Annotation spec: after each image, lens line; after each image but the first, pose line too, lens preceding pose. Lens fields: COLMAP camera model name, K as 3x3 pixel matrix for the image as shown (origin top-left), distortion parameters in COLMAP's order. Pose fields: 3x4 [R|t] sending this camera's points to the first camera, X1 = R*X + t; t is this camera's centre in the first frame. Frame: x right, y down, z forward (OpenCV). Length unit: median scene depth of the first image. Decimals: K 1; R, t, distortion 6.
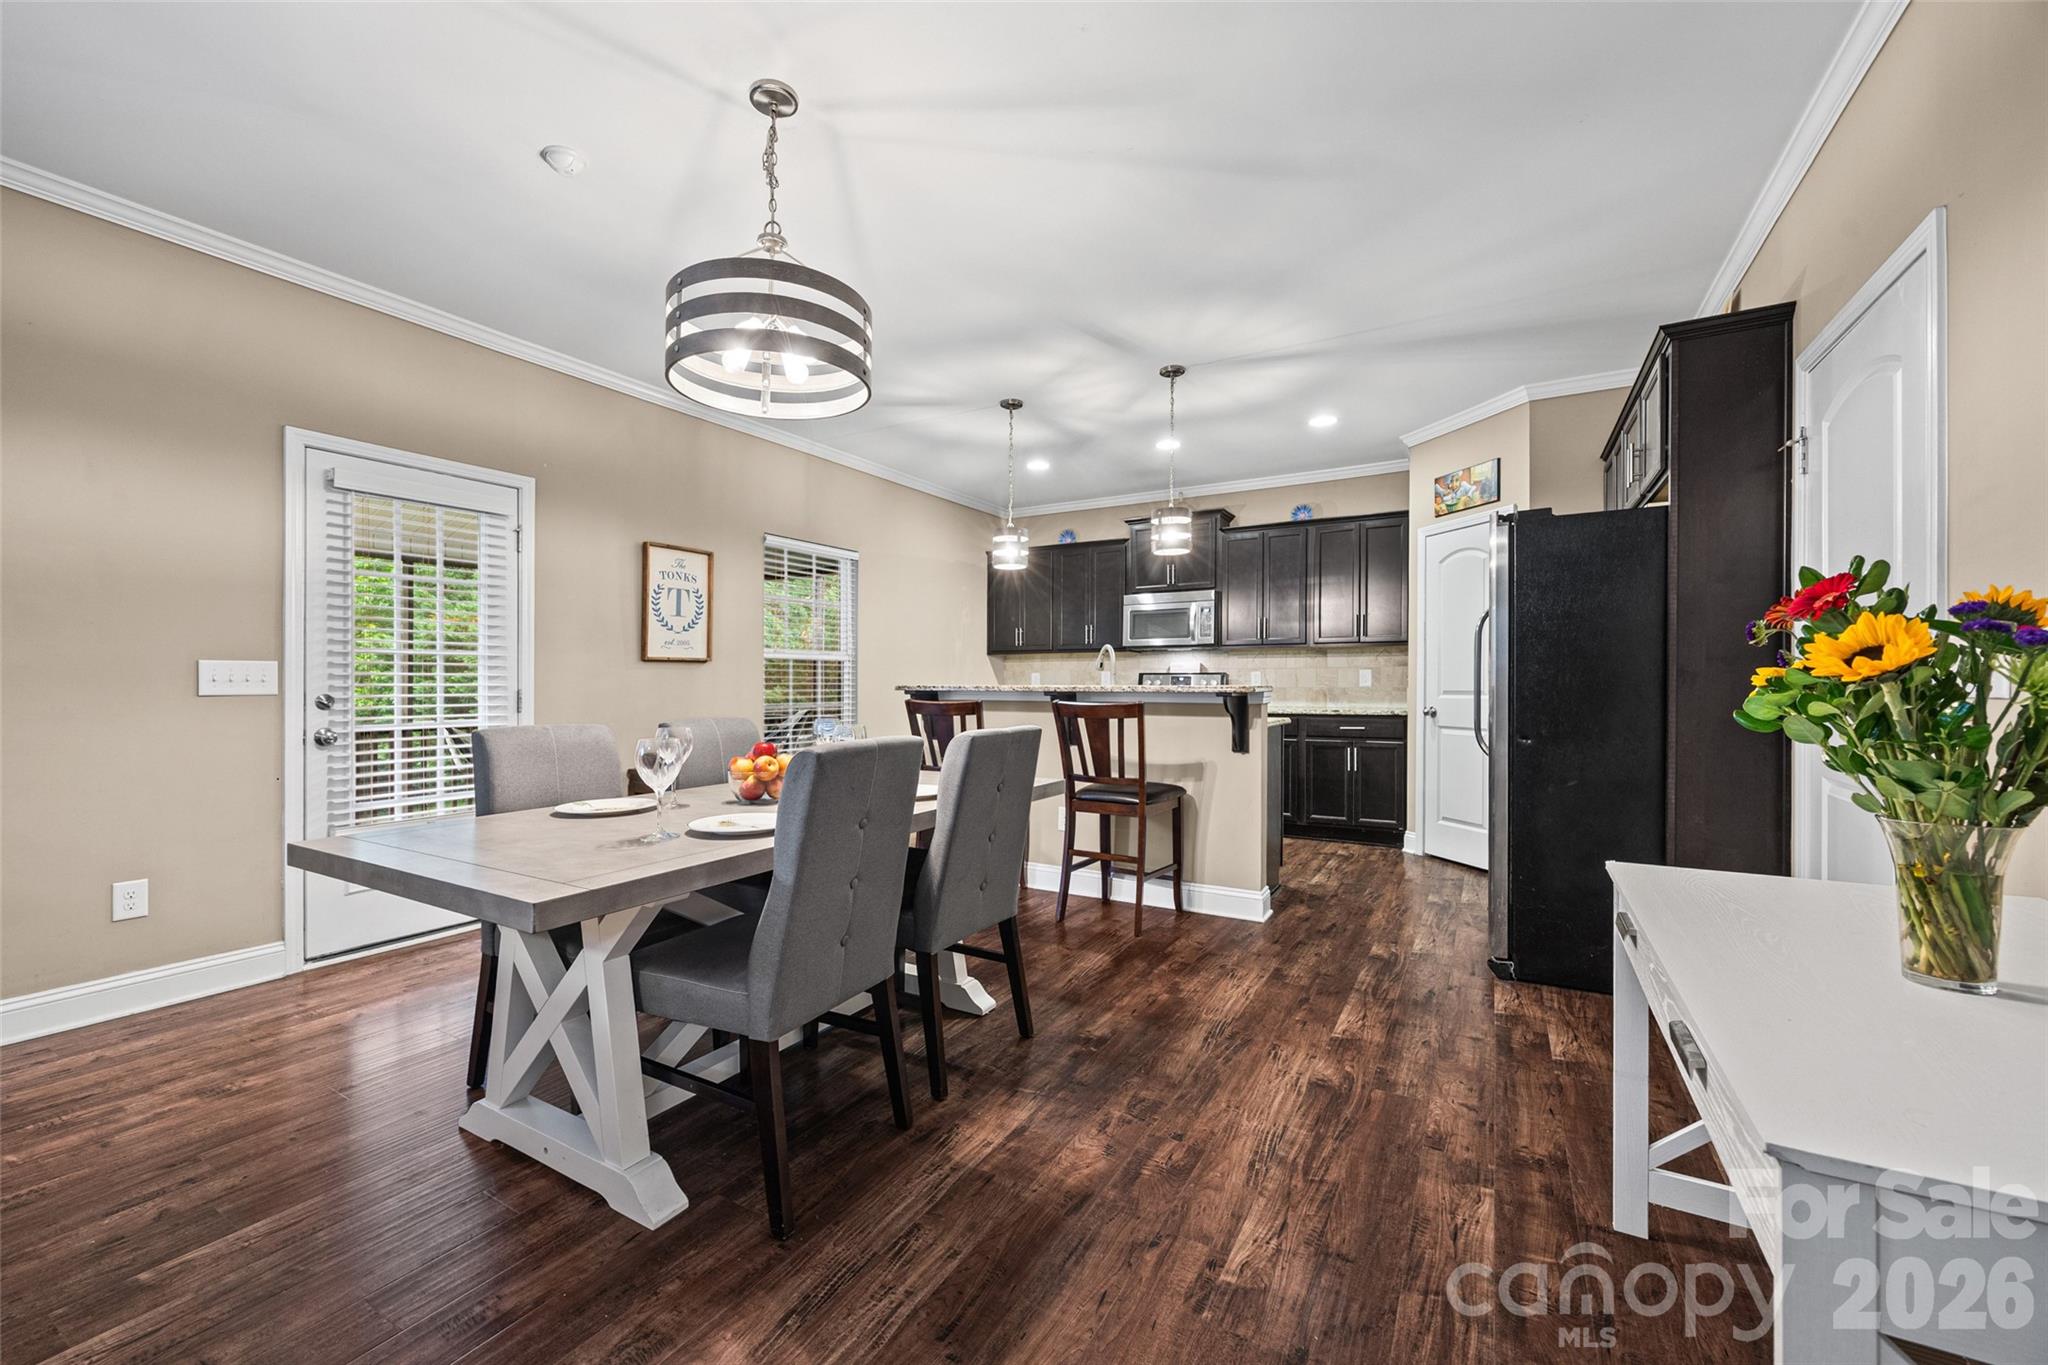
lens RADIAL K [[820.7, 0, 1013.4], [0, 820.7, 686.0], [0, 0, 1]] dist [-0.000539, -0.000026]
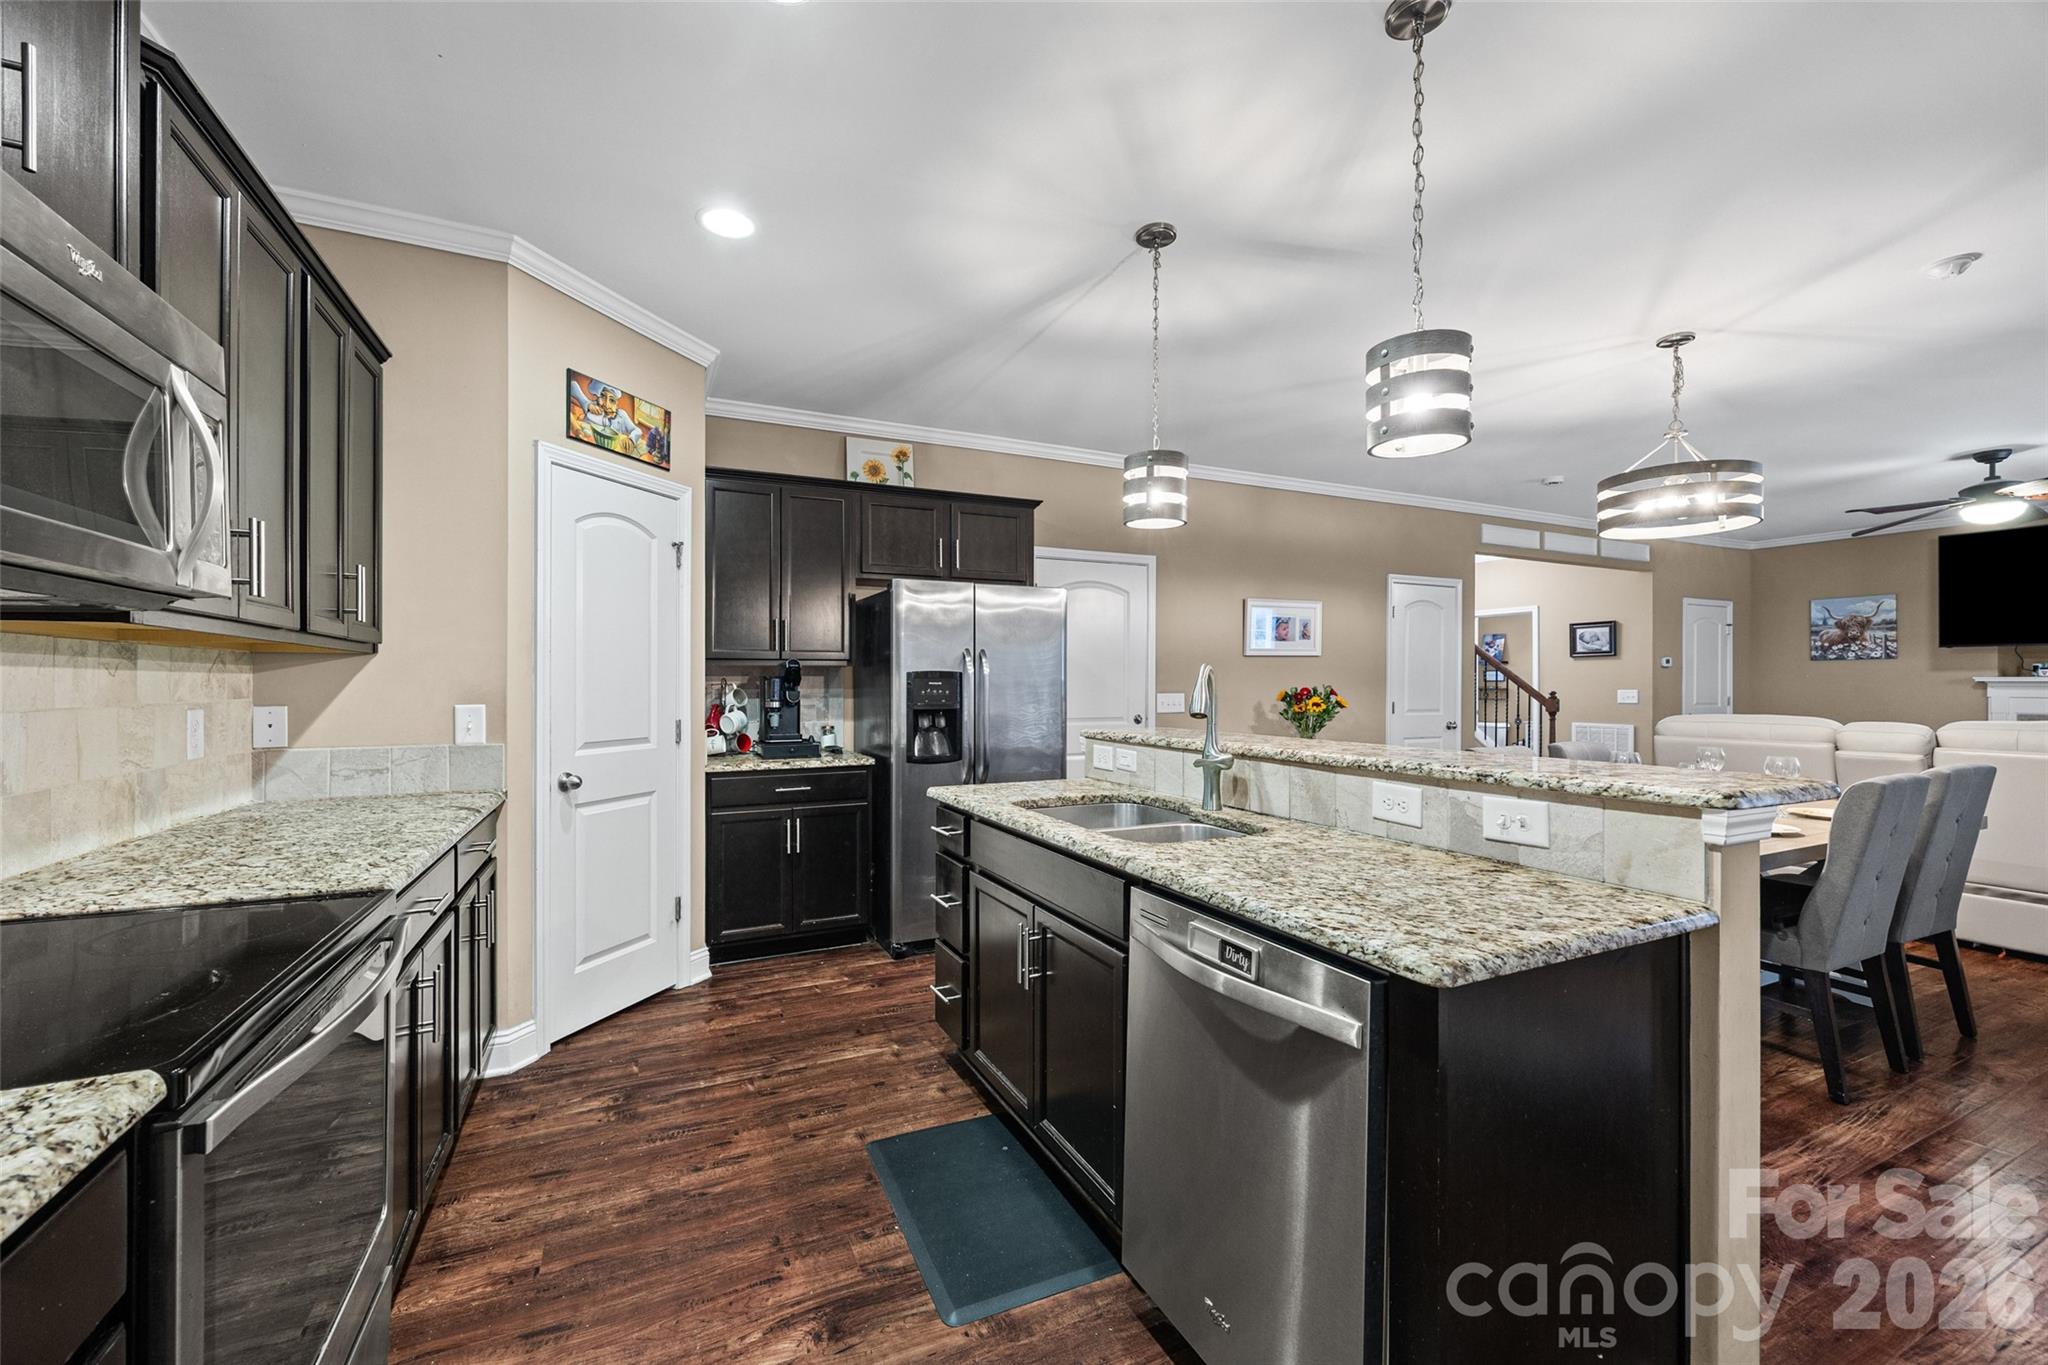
lens RADIAL K [[804.4, 0, 1017.7], [0, 804.4, 687.3], [0, 0, 1]] dist [0.000757, 0.000111]
pose [[-0.826328, 0.001980, 0.563186, -0.047735], [0.006794, 0.999956, 0.006453, -0.030815], [-0.563149, 0.009159, -0.826305, 1.142702]]
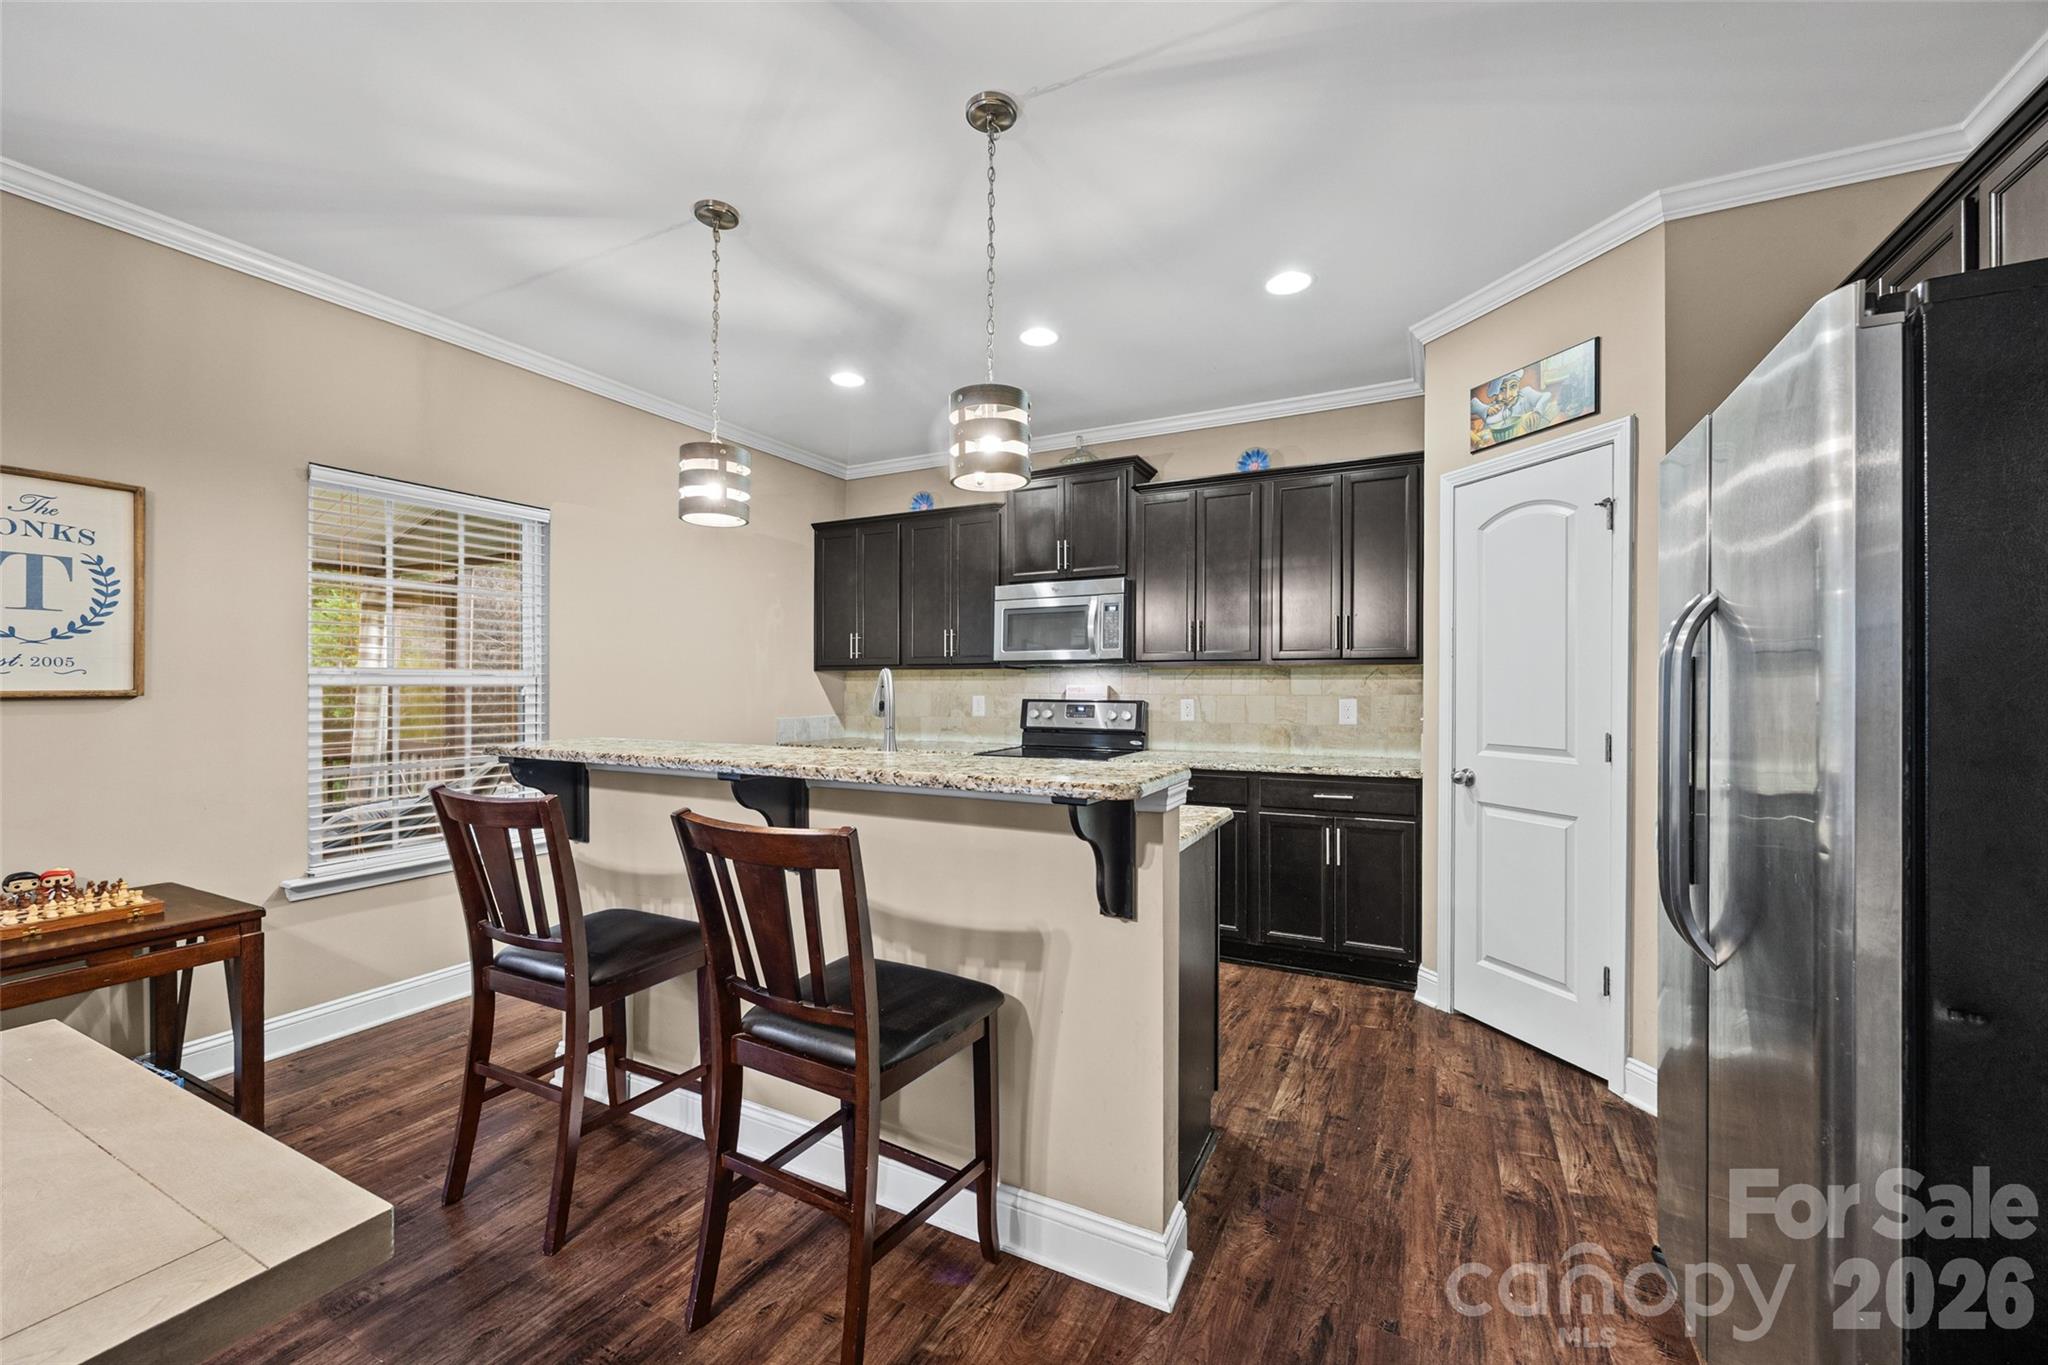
lens RADIAL K [[814.8, 0, 1017.9], [0, 814.8, 679.7], [0, 0, 1]] dist [0.000199, -0.000027]
pose [[0.998473, 0.001698, 0.055219, 0.133236], [-0.001121, 0.999944, -0.010484, -0.029864], [-0.055234, 0.010406, 0.998419, 0.377404]]
